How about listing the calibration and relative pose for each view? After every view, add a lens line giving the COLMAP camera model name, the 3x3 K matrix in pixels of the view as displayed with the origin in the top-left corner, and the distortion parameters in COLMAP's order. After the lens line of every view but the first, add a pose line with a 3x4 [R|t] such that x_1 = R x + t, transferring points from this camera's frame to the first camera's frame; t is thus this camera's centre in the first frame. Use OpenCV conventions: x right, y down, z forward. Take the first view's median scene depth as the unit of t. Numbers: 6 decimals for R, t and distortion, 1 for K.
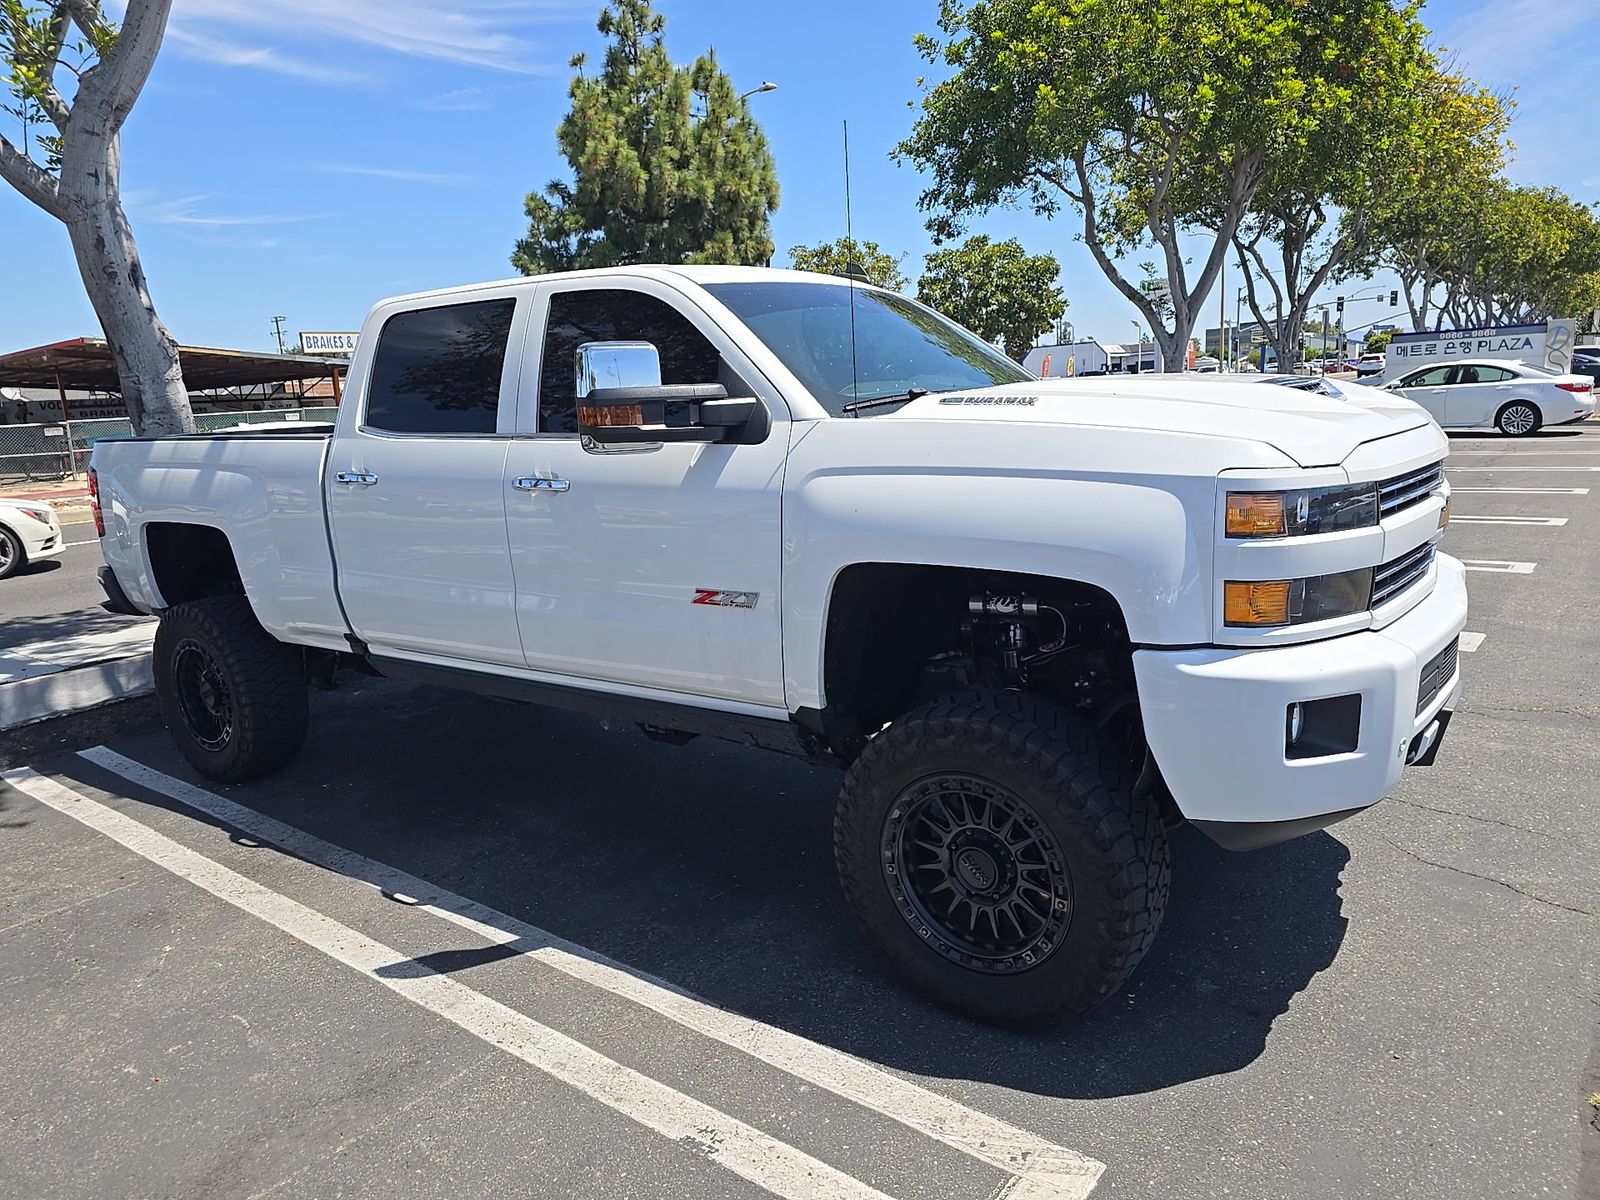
lens RADIAL K [[1084.8, 0, 819.0], [0, 1084.8, 624.4], [0, 0, 1]] dist [0.031625, -0.023550]
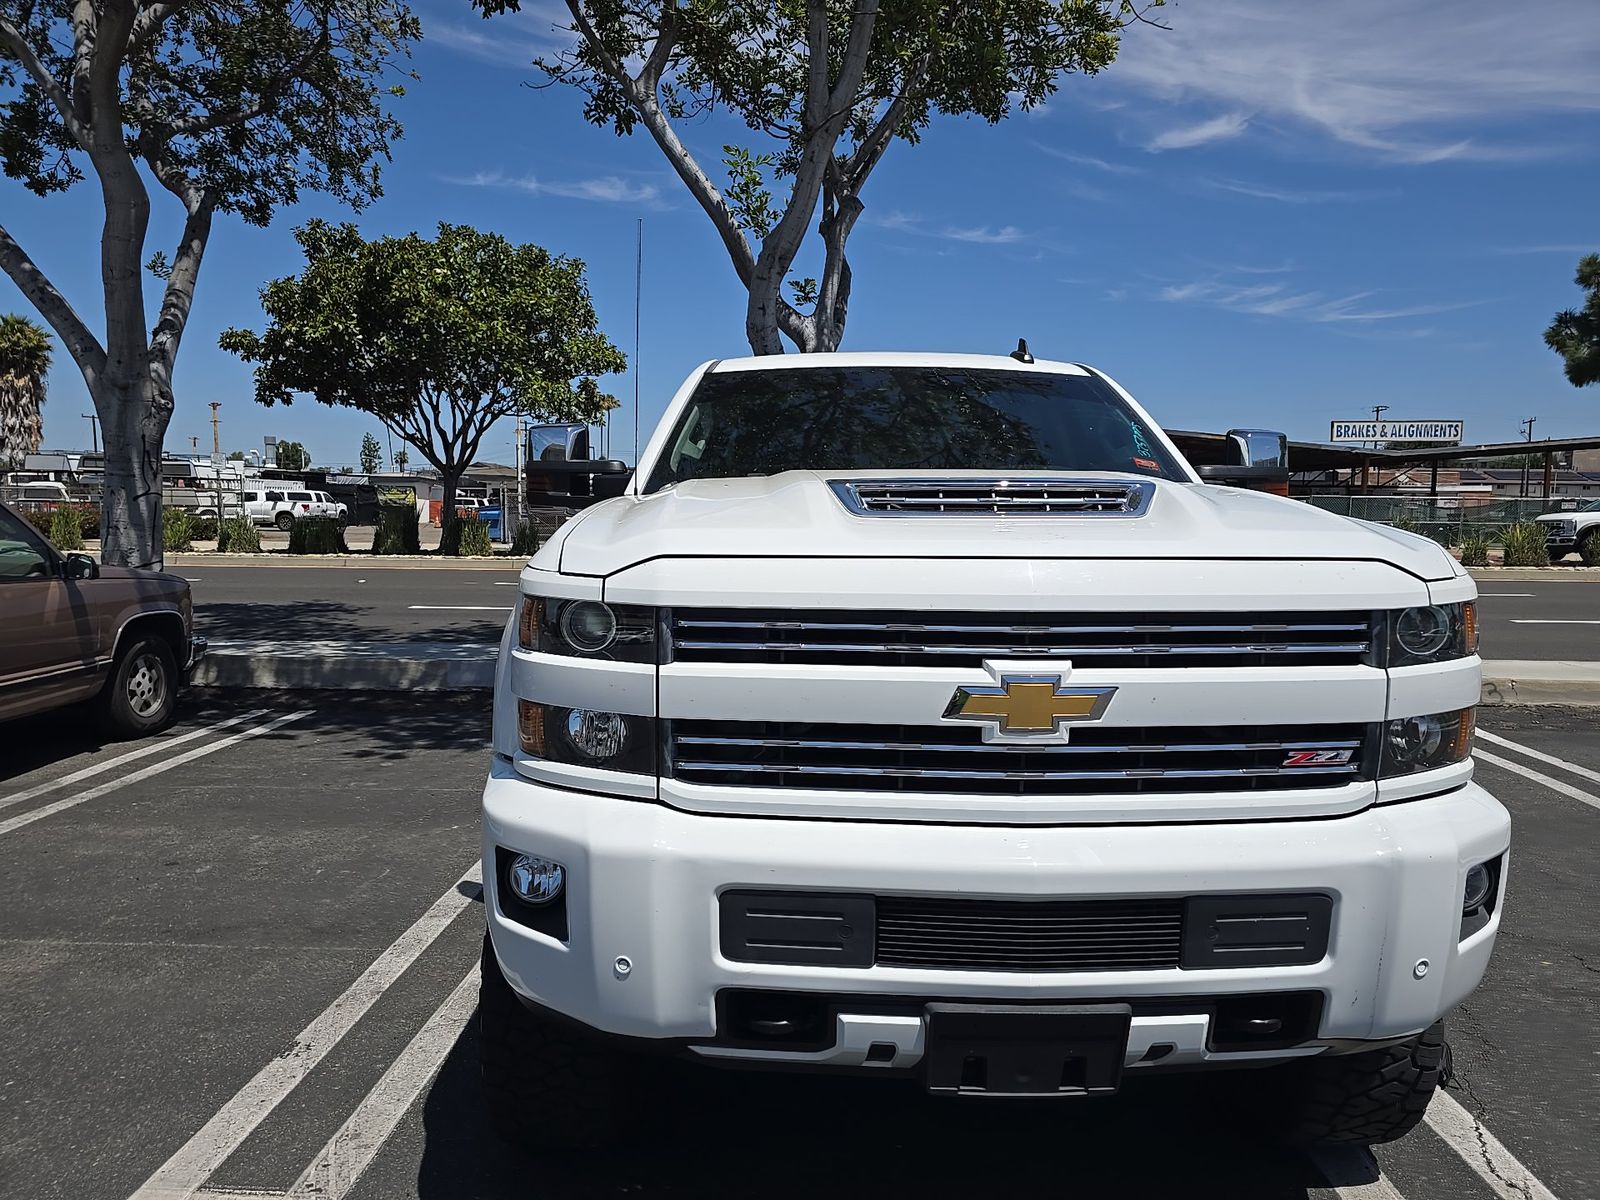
lens RADIAL K [[1084.8, 0, 790.9], [0, 1084.8, 617.3], [0, 0, 1]] dist [0.031625, -0.023550]
pose [[0.579716, 0.142971, -0.802178, 0.576024], [-0.209864, 0.977471, 0.022549, -0.078296], [0.787329, 0.155276, 0.596659, 0.310985]]
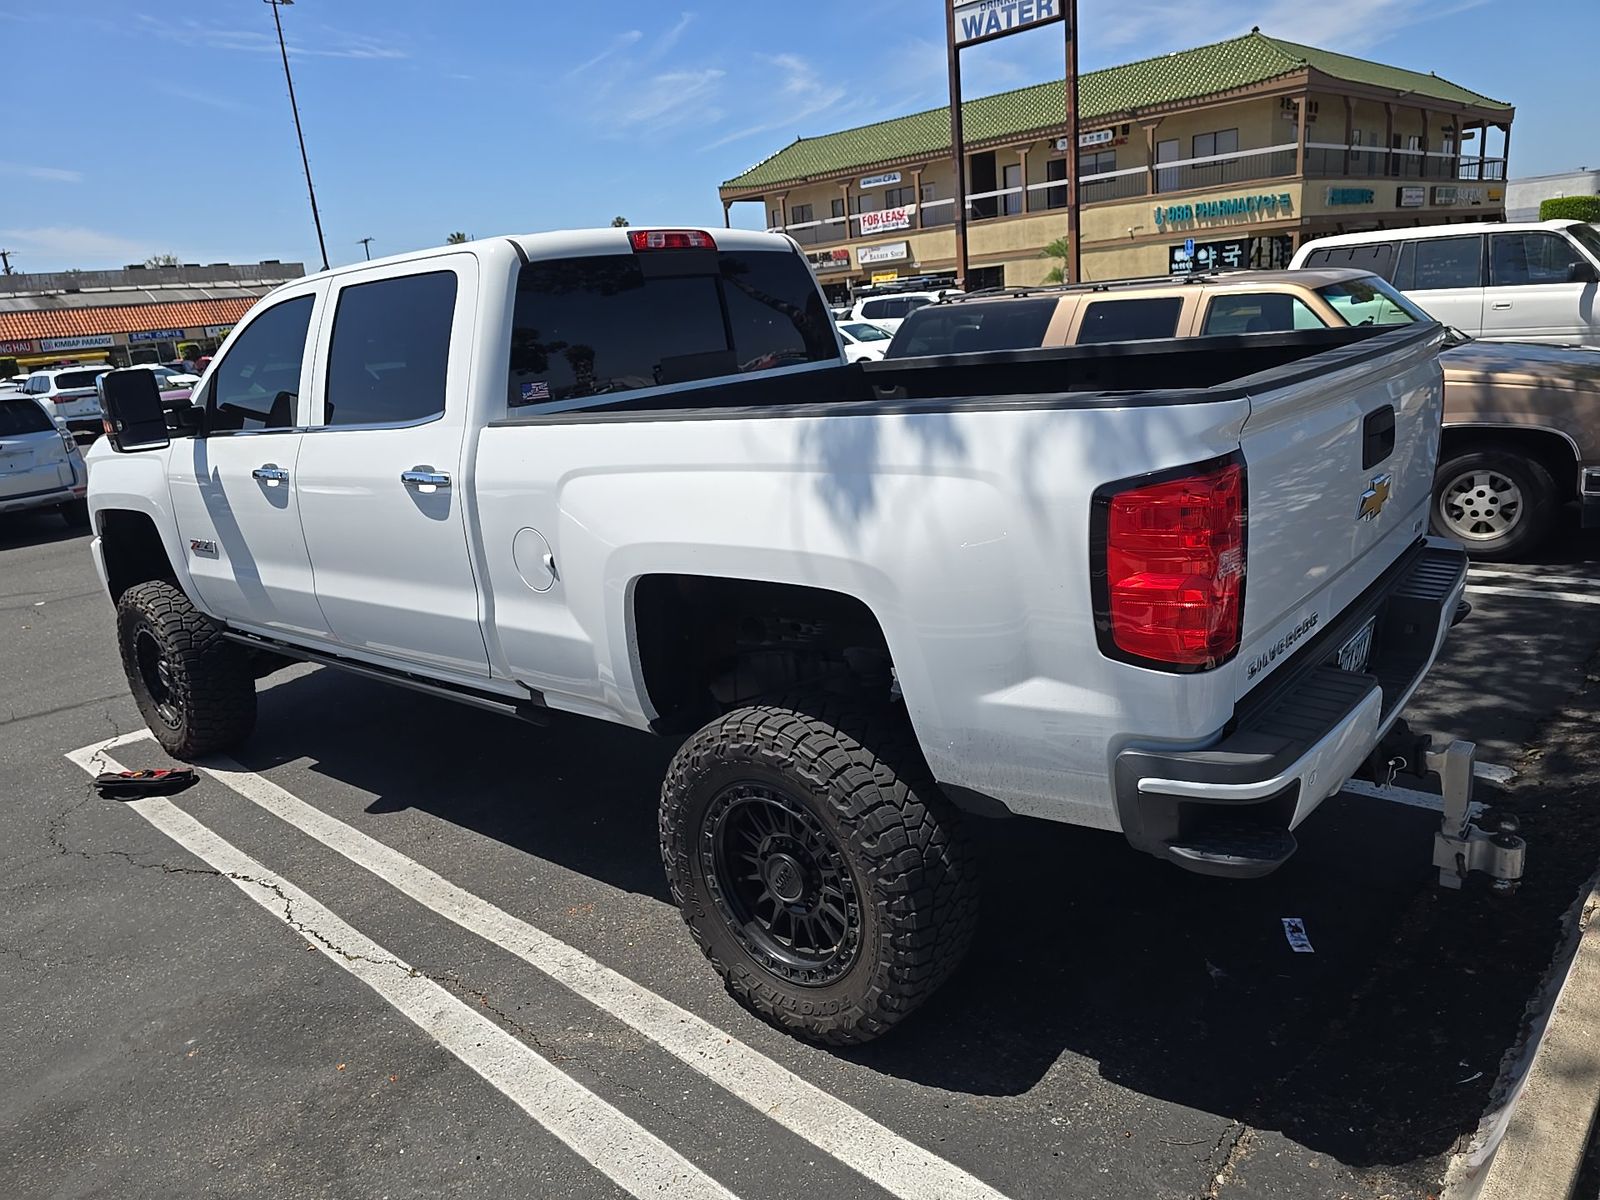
lens RADIAL K [[1084.8, 0, 796.8], [0, 1084.8, 608.3], [0, 0, 1]] dist [0.031625, -0.023550]
pose [[-0.985479, 0.116646, 0.123392, -0.428714], [0.160706, 0.875355, 0.455991, -0.383123], [-0.054823, 0.469199, -0.881389, 1.741901]]
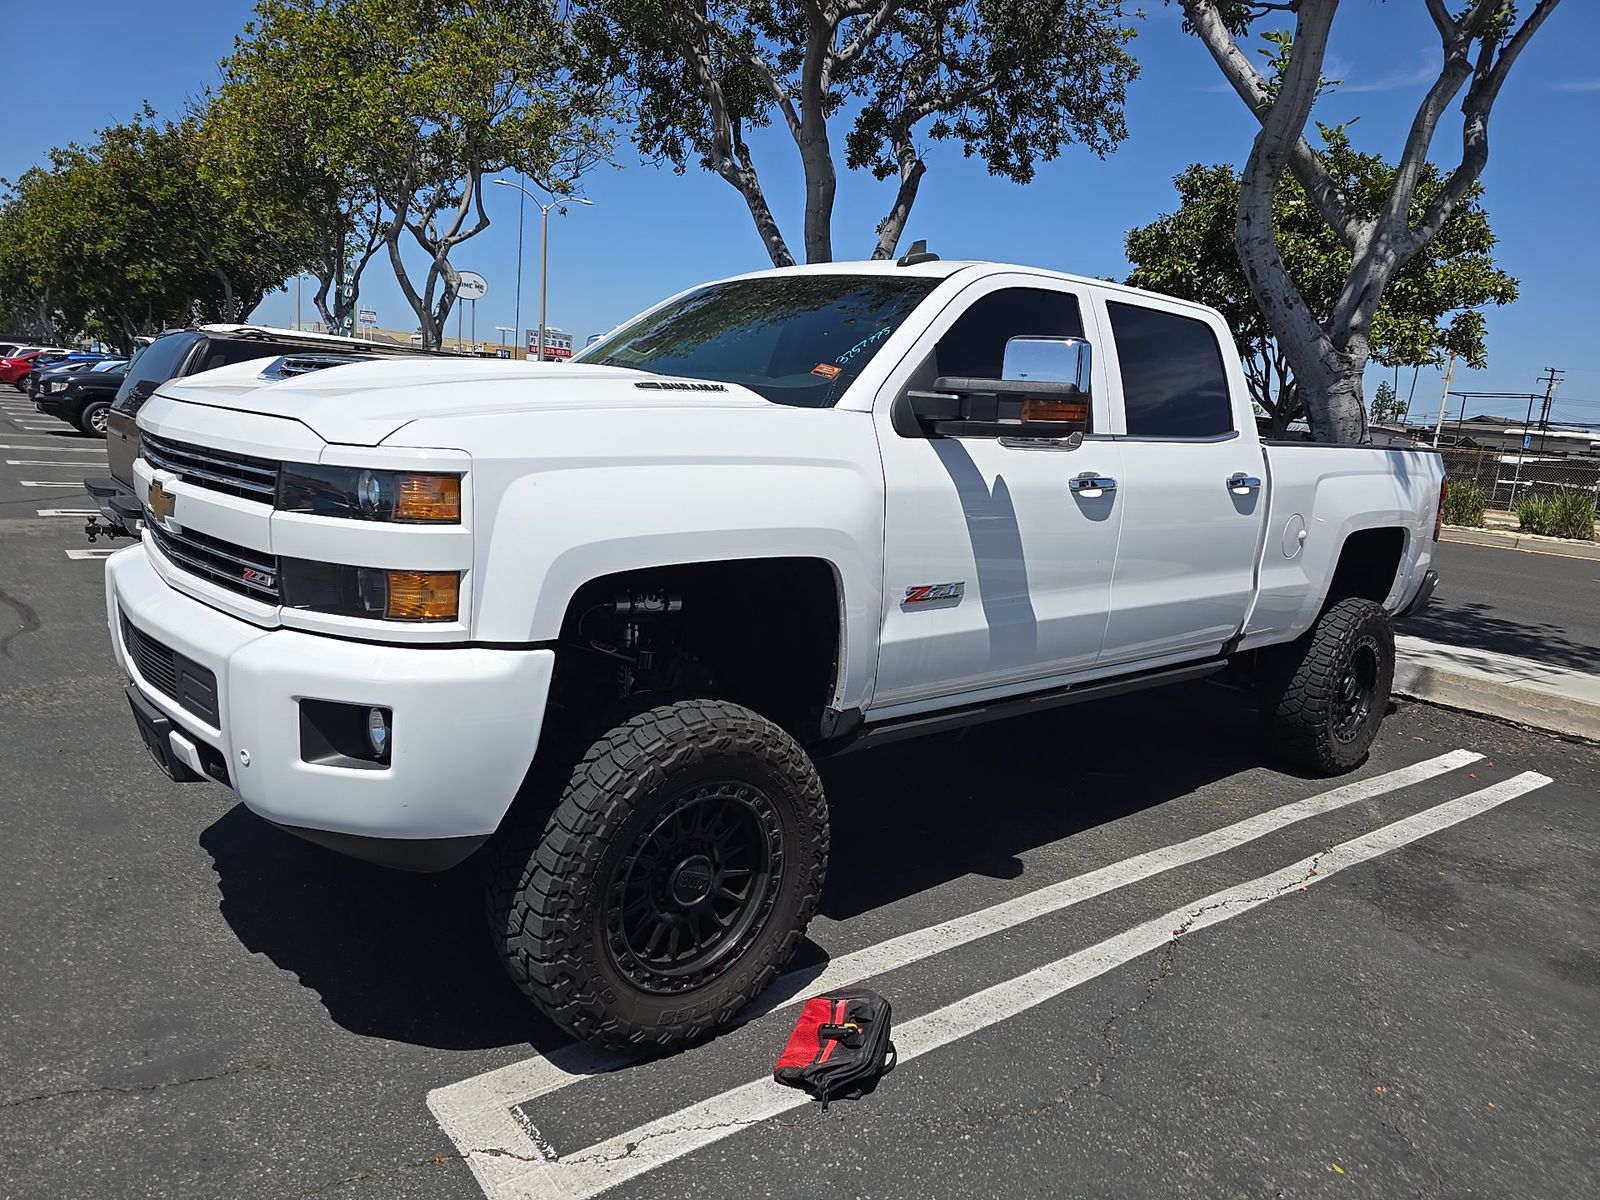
lens RADIAL K [[1084.8, 0, 785.4], [0, 1084.8, 602.8], [0, 0, 1]] dist [0.031625, -0.023550]
pose [[-0.241910, 0.204119, -0.948586, 0.774796], [-0.260769, 0.927979, 0.266186, -0.231529], [0.934601, 0.311755, -0.171259, 0.973133]]
